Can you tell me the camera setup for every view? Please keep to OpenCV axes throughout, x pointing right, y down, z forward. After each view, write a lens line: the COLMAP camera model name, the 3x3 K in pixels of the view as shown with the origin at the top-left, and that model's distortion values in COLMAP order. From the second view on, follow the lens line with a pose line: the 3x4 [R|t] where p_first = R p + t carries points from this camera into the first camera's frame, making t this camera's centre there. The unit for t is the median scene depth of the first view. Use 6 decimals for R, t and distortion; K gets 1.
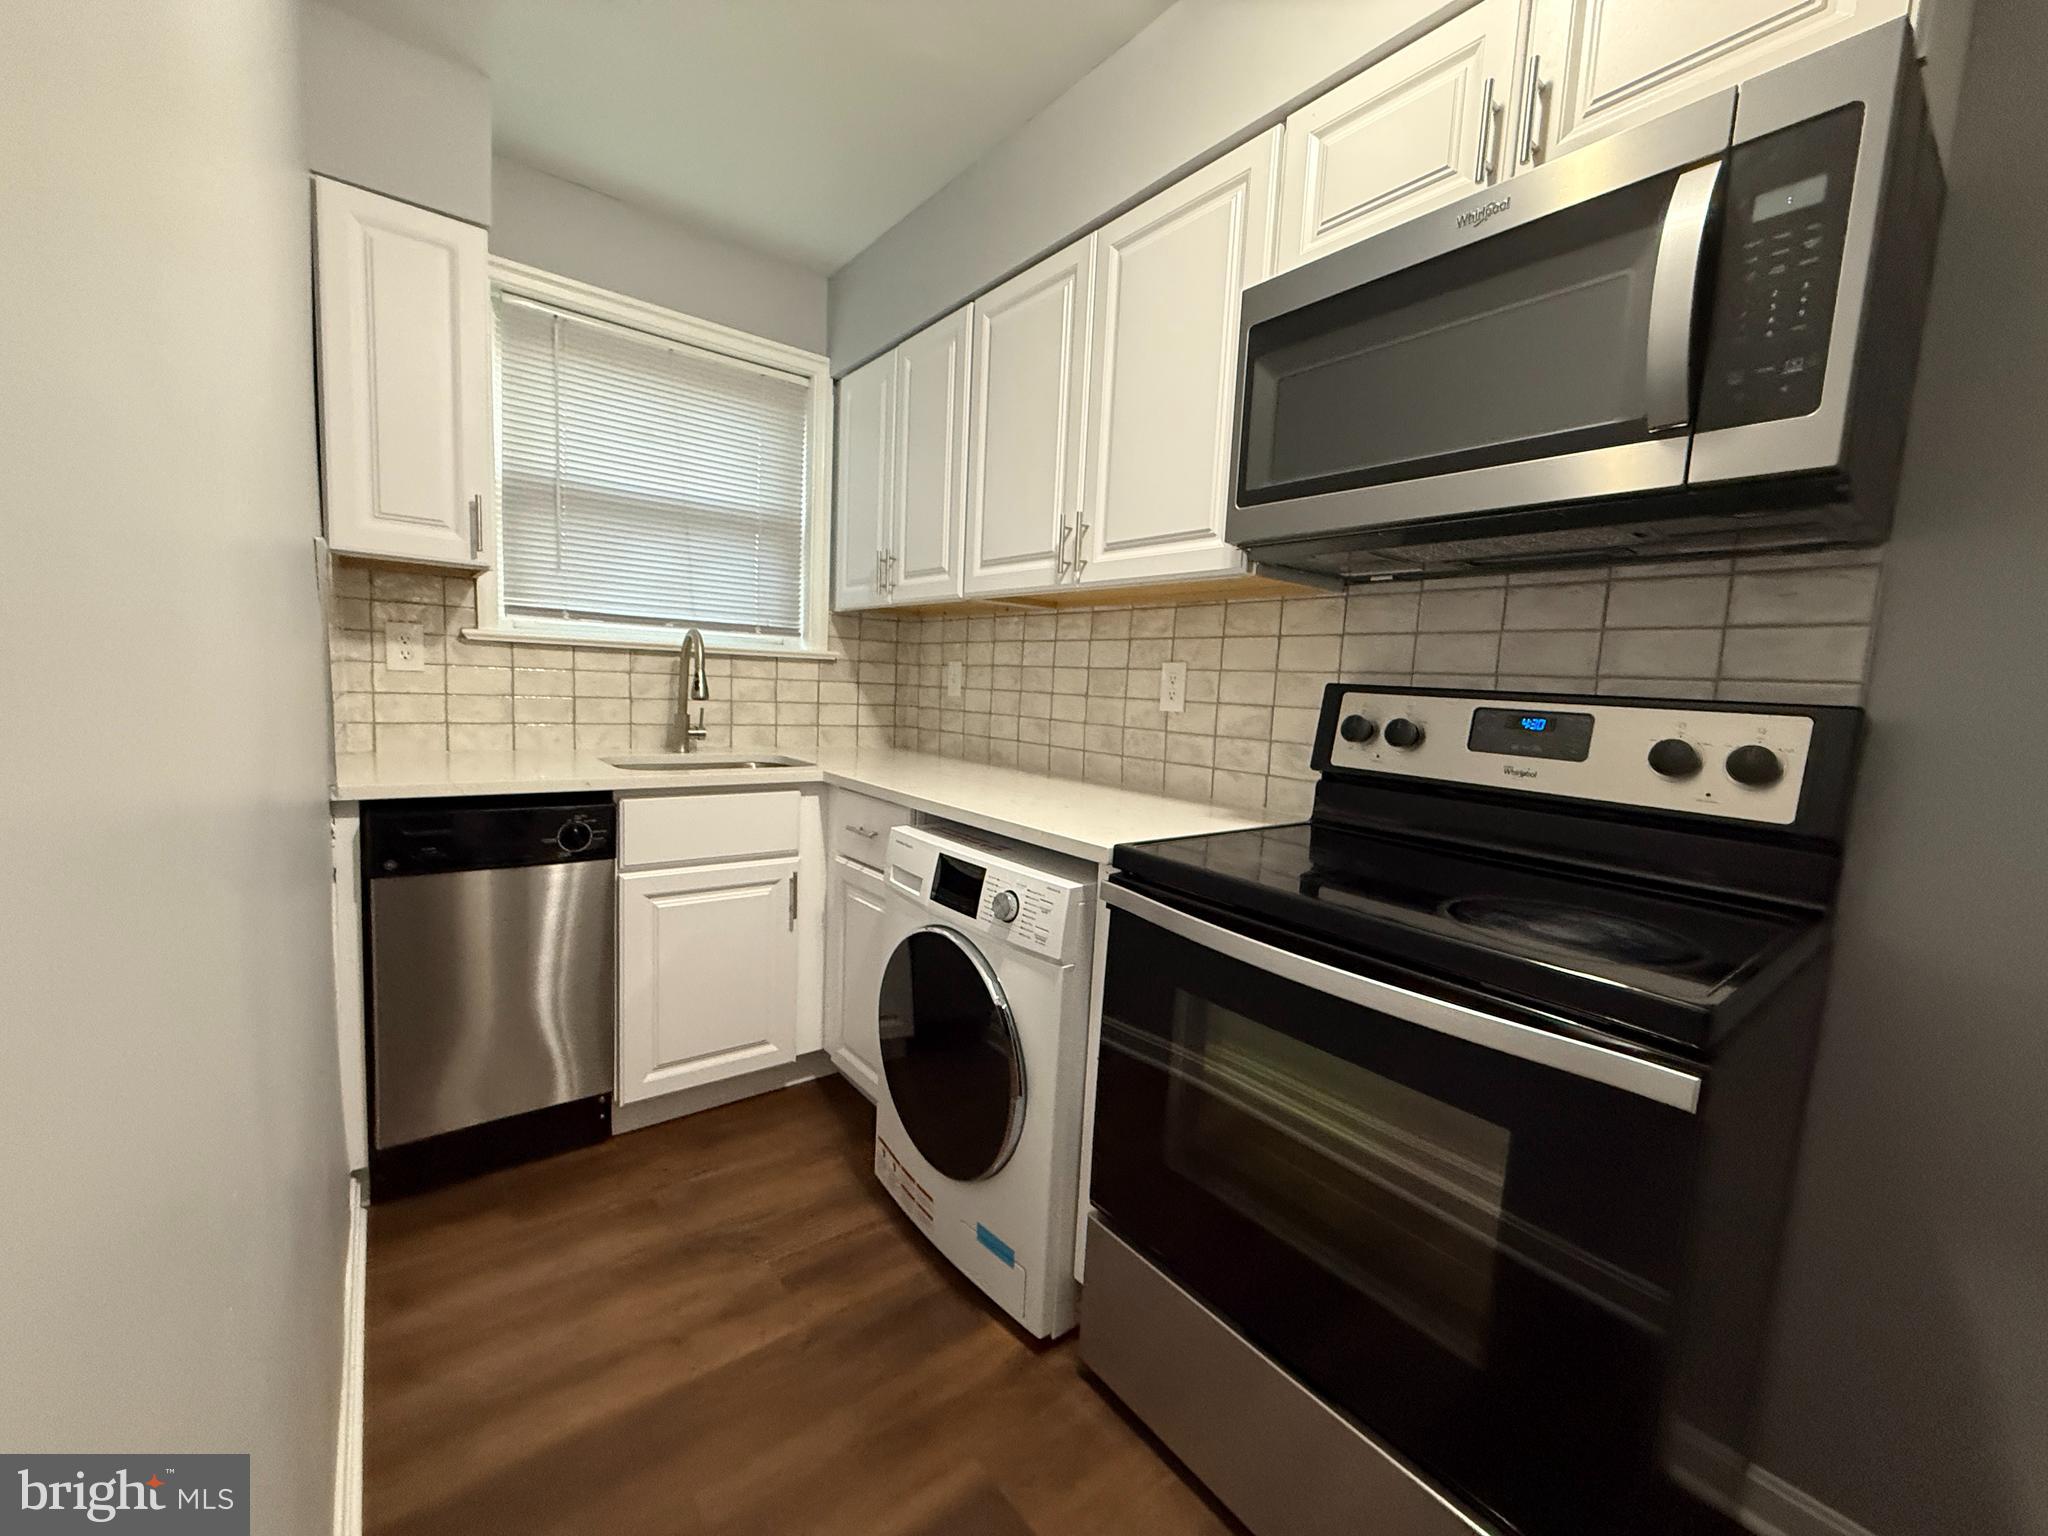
lens RADIAL K [[820.0, 0, 1024.0], [0, 820.0, 768.0], [0, 0, 1]] dist [0.000687, 0.000039]
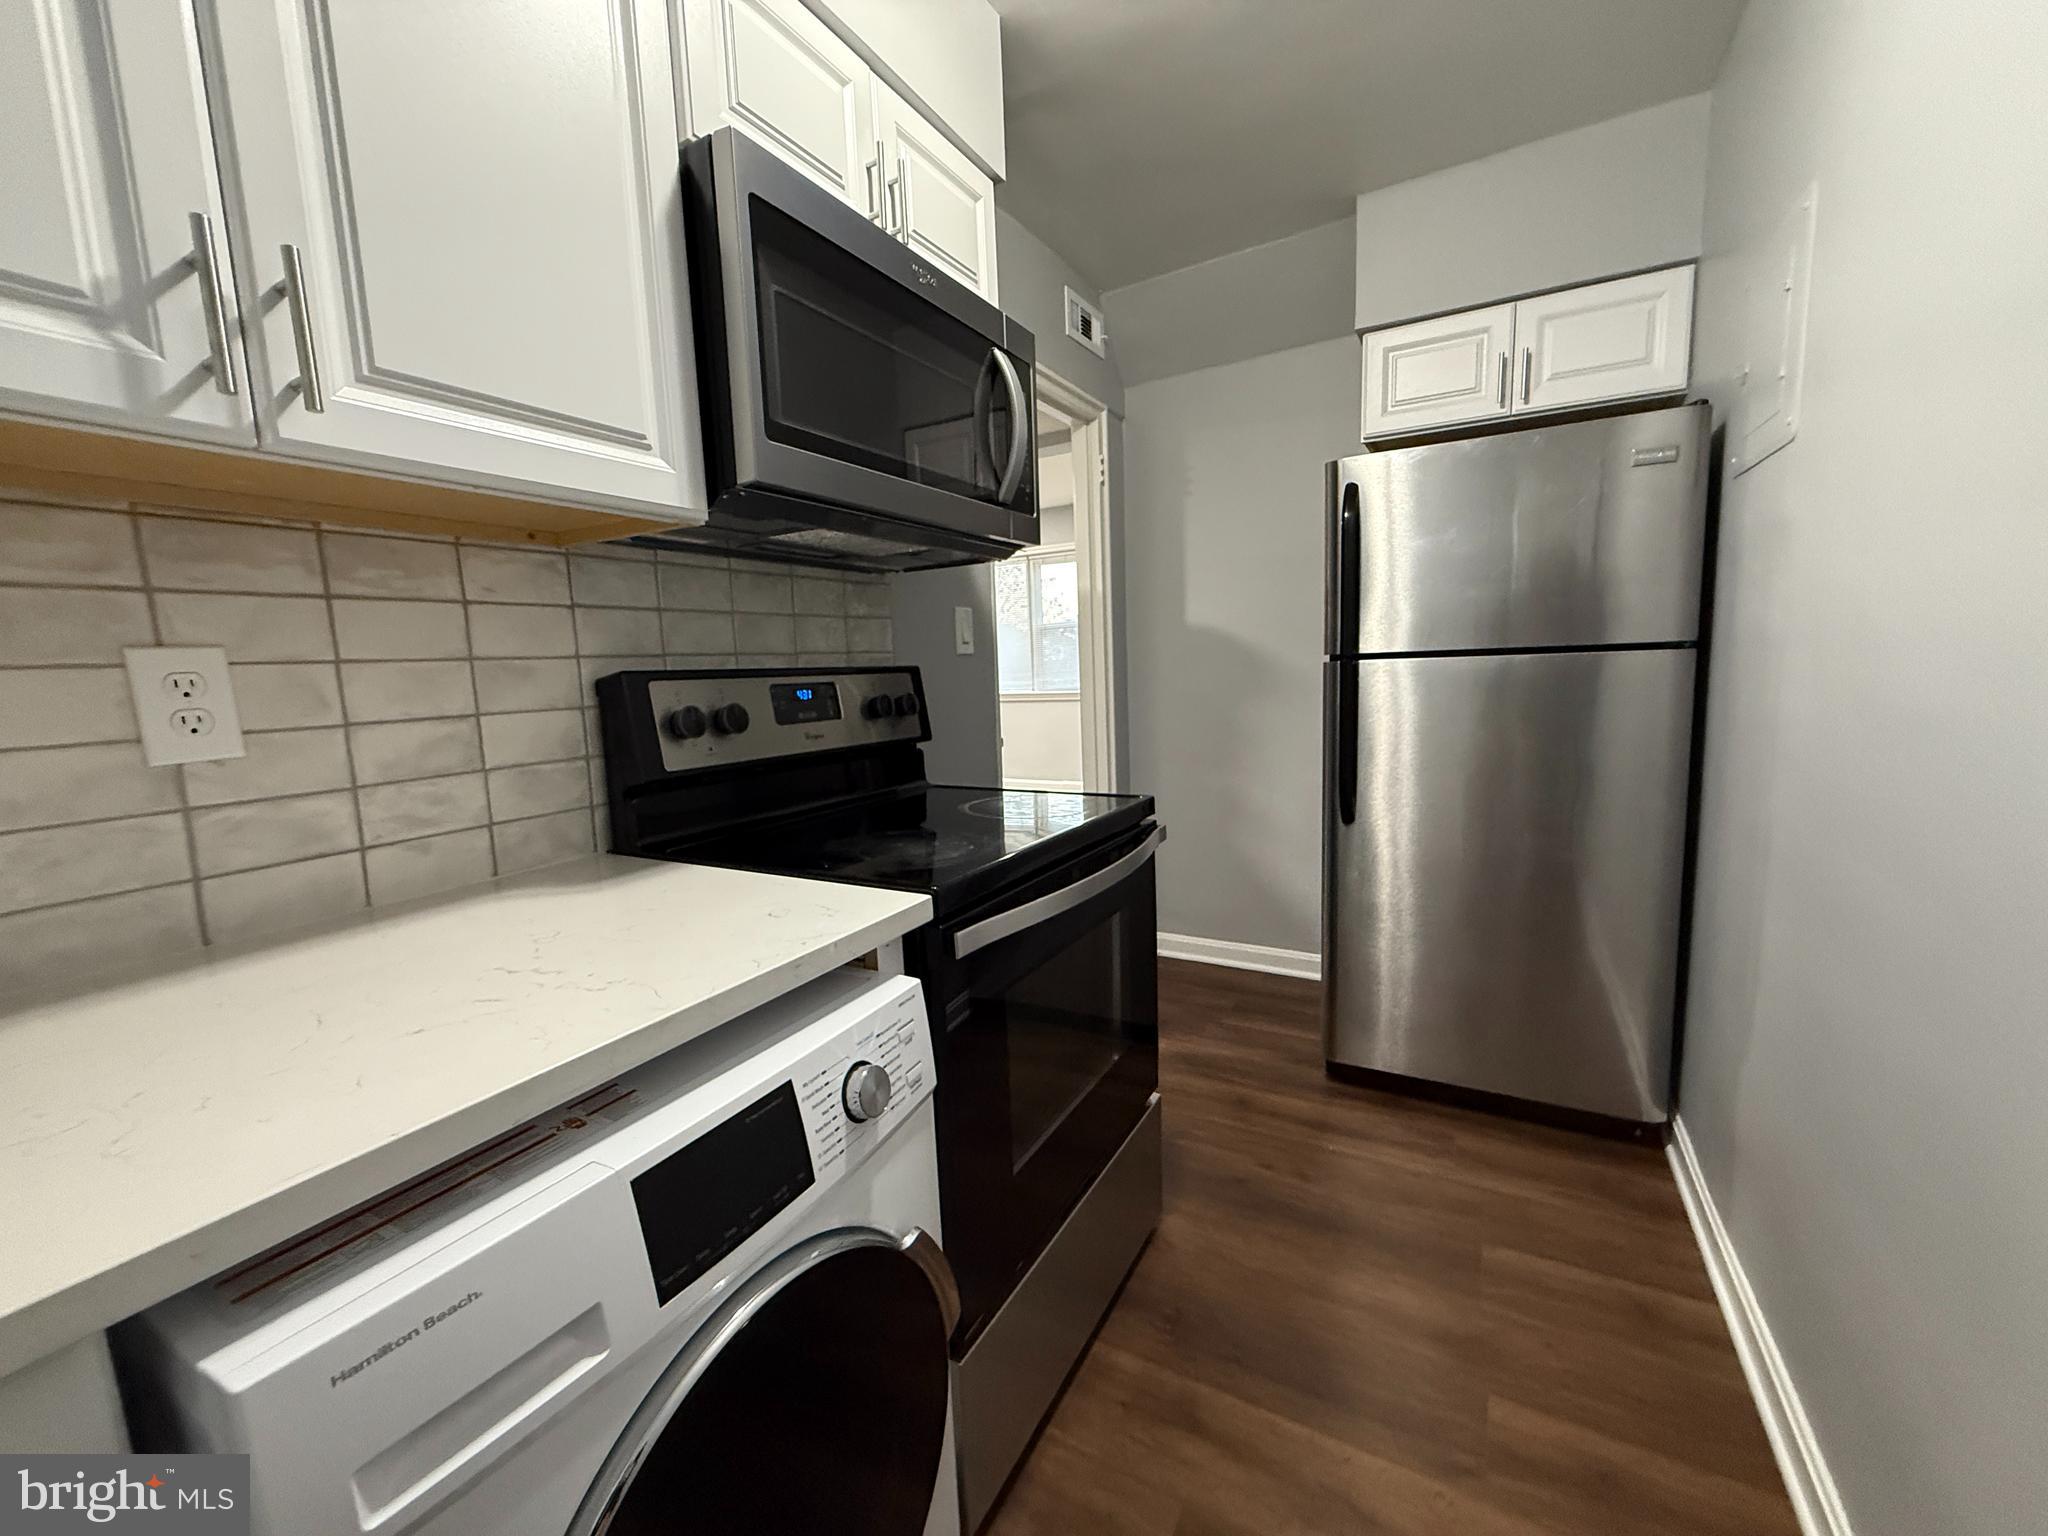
lens RADIAL K [[814.0, 0, 1024.0], [0, 814.0, 768.0], [0, 0, 1]] dist [-0.000224, 0.000039]
pose [[-0.385089, -0.148944, 0.910781, -0.430472], [0.117270, 0.970993, 0.208374, -0.117912], [-0.915398, 0.187050, -0.356452, 0.857018]]
